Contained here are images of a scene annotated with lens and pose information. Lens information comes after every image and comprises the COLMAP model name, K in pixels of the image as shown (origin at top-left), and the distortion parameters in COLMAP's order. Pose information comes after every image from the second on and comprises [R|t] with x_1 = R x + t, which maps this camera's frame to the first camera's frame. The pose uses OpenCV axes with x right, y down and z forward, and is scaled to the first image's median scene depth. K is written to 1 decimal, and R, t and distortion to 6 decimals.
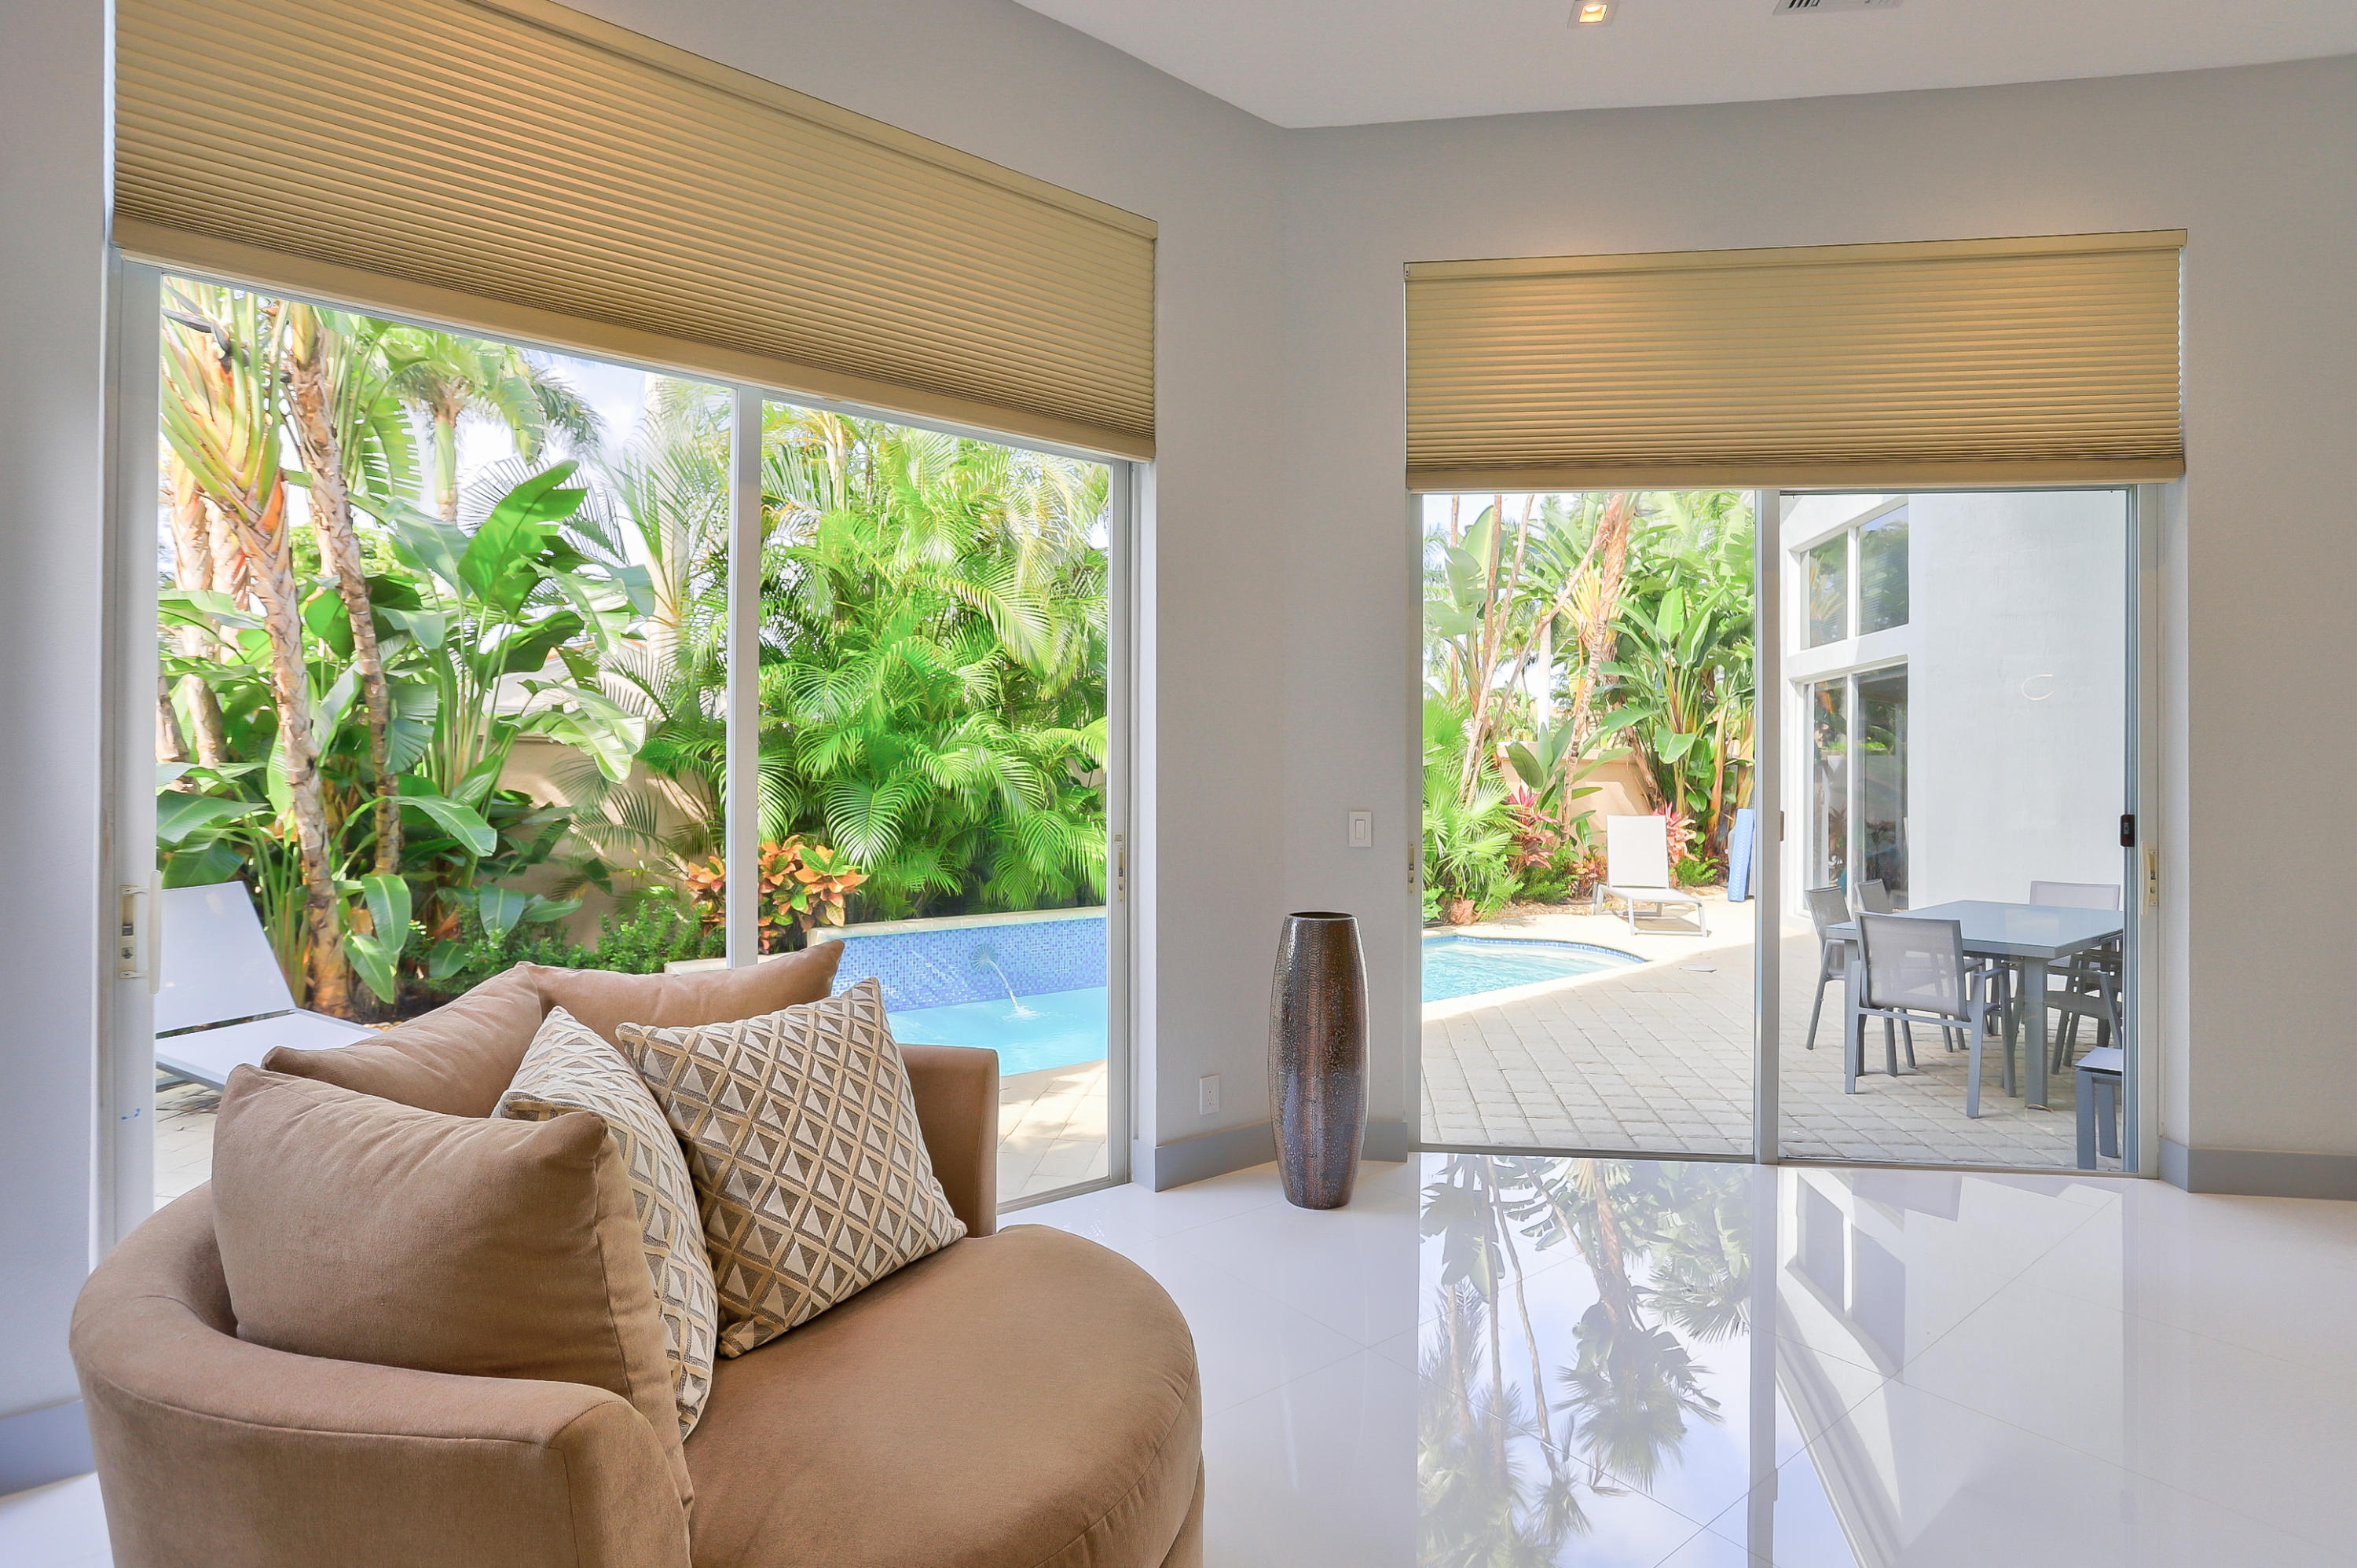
lens RADIAL K [[1125.4, 0, 1177.8], [0, 1125.4, 773.6], [0, 0, 1]] dist [-0.059251, 0.027698]
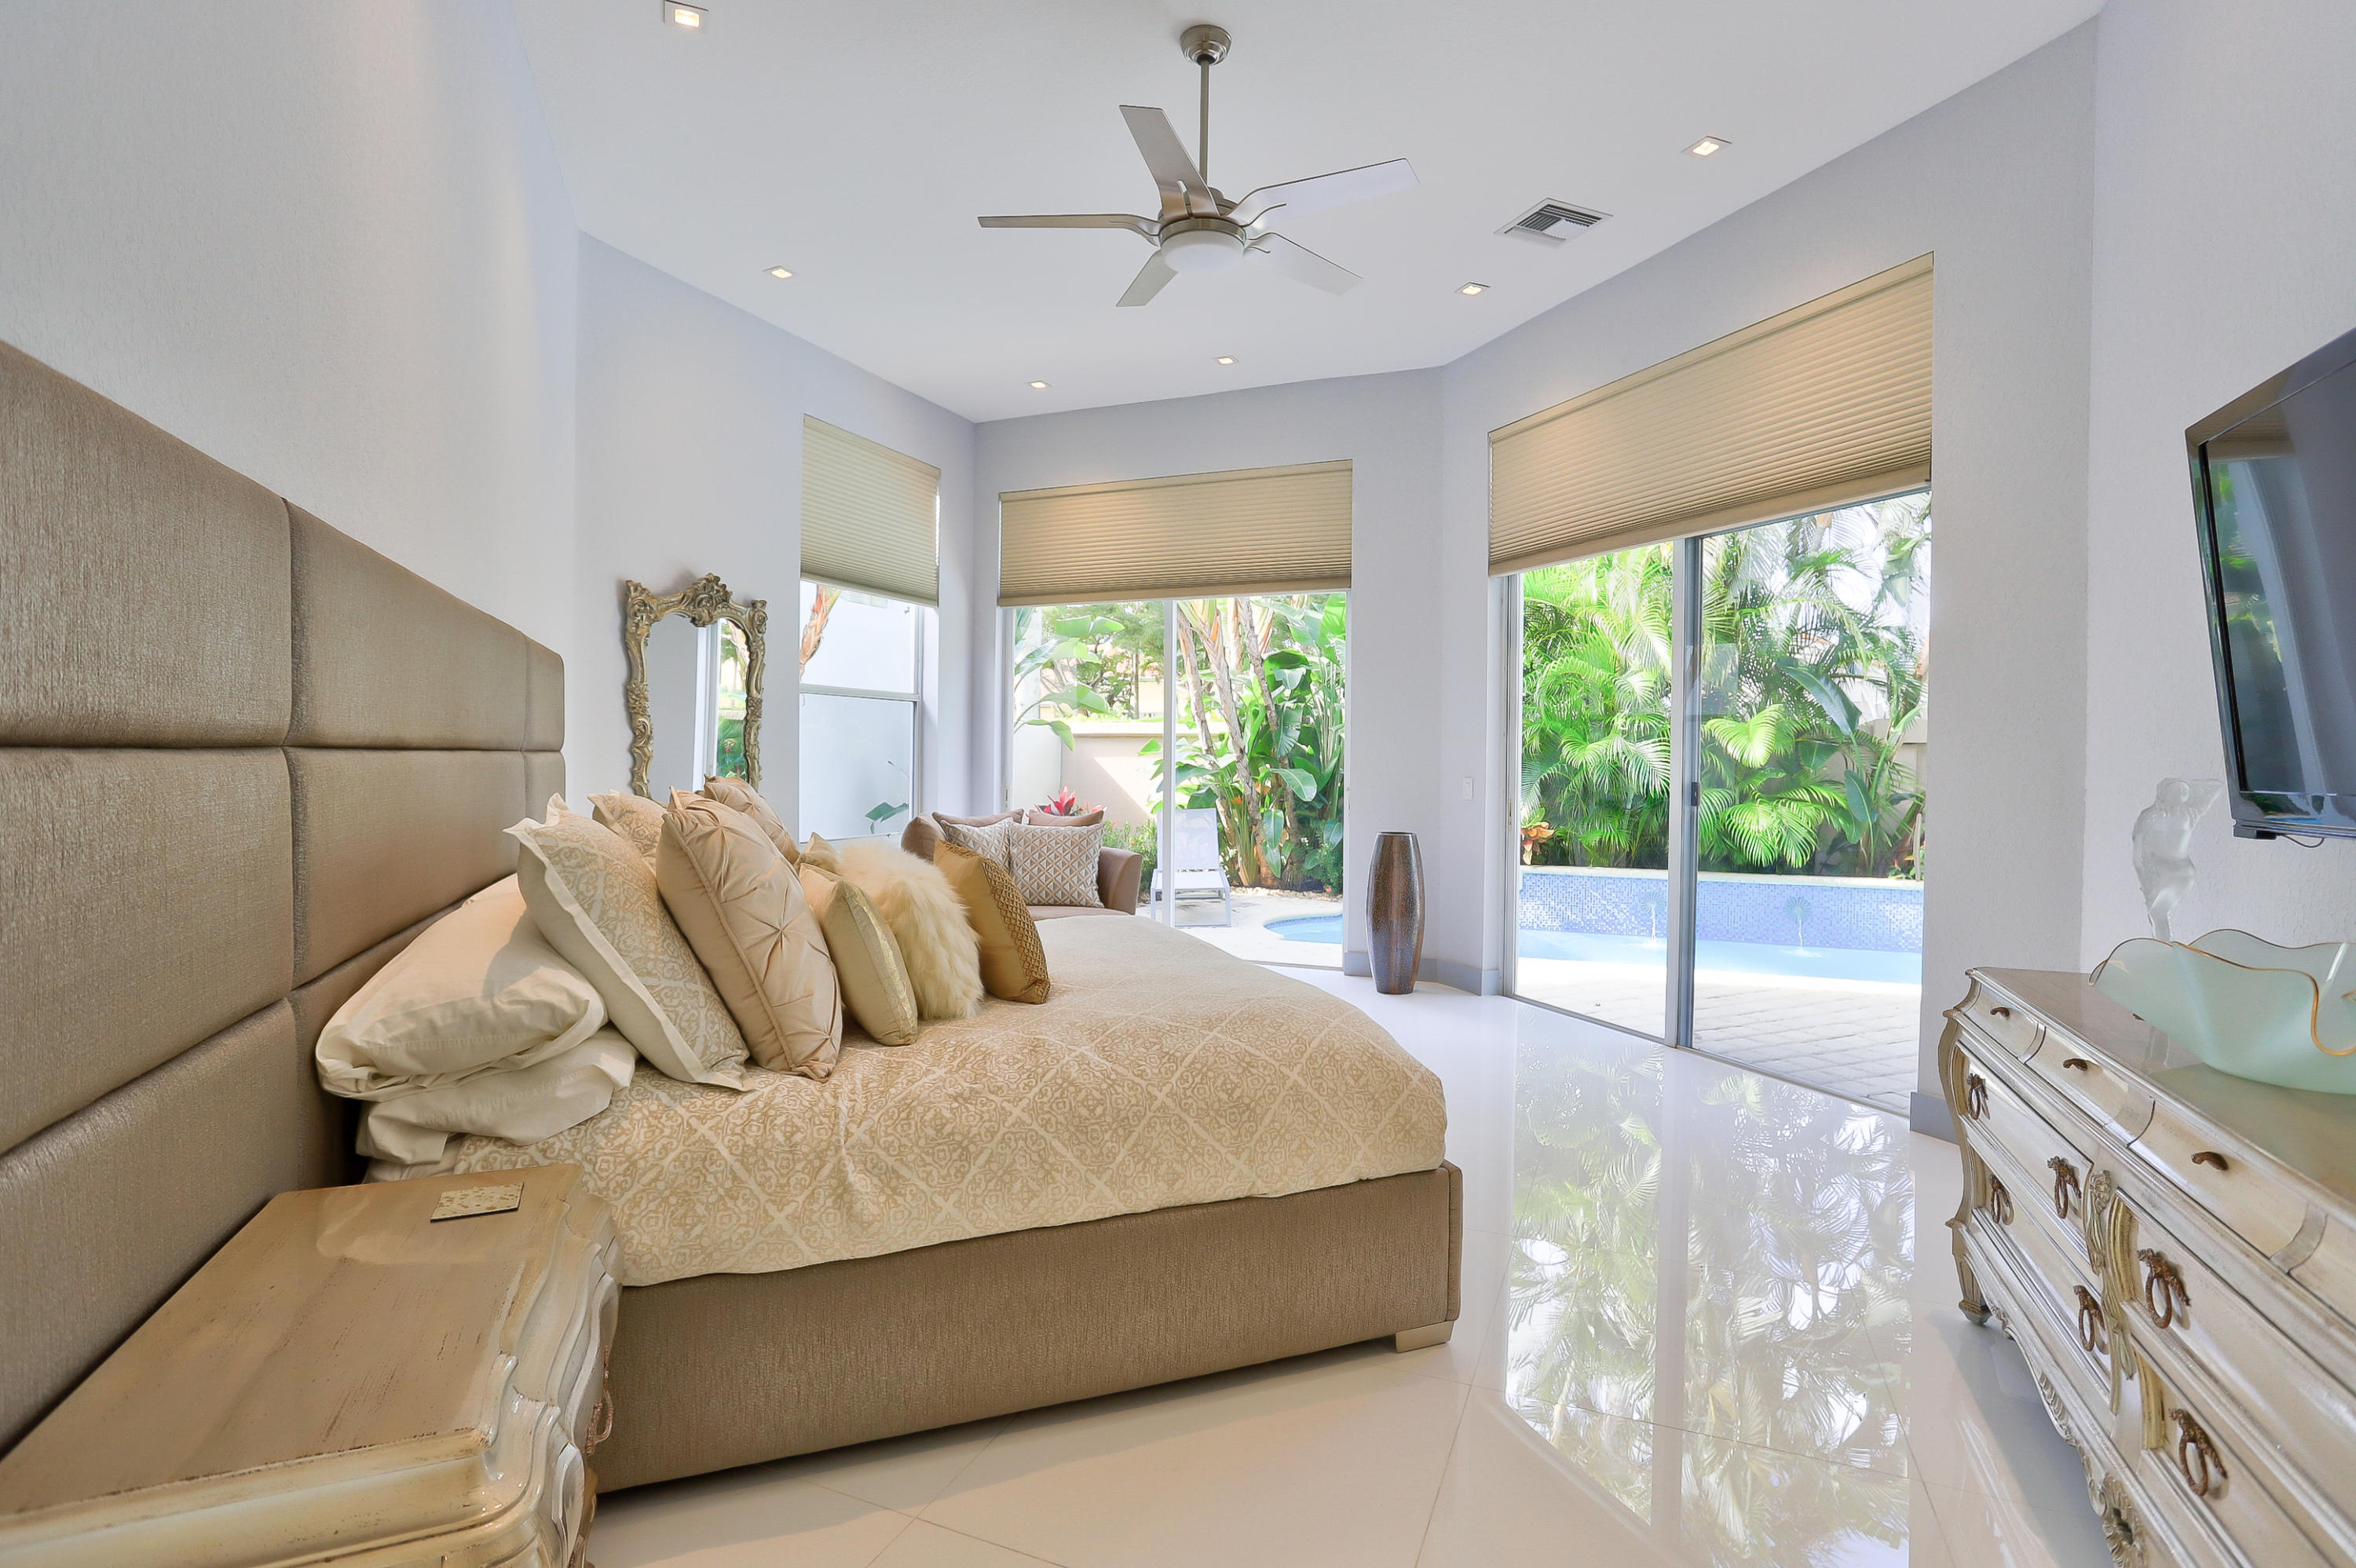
lens RADIAL K [[1124.9, 0, 1177.3], [0, 1124.9, 773.6], [0, 0, 1]] dist [-0.059251, 0.027698]
pose [[0.512567, 0.009668, -0.858593, 1.339624], [0.005305, 0.999882, 0.014426, 0.000829], [0.858631, -0.011949, 0.512455, -0.196384]]
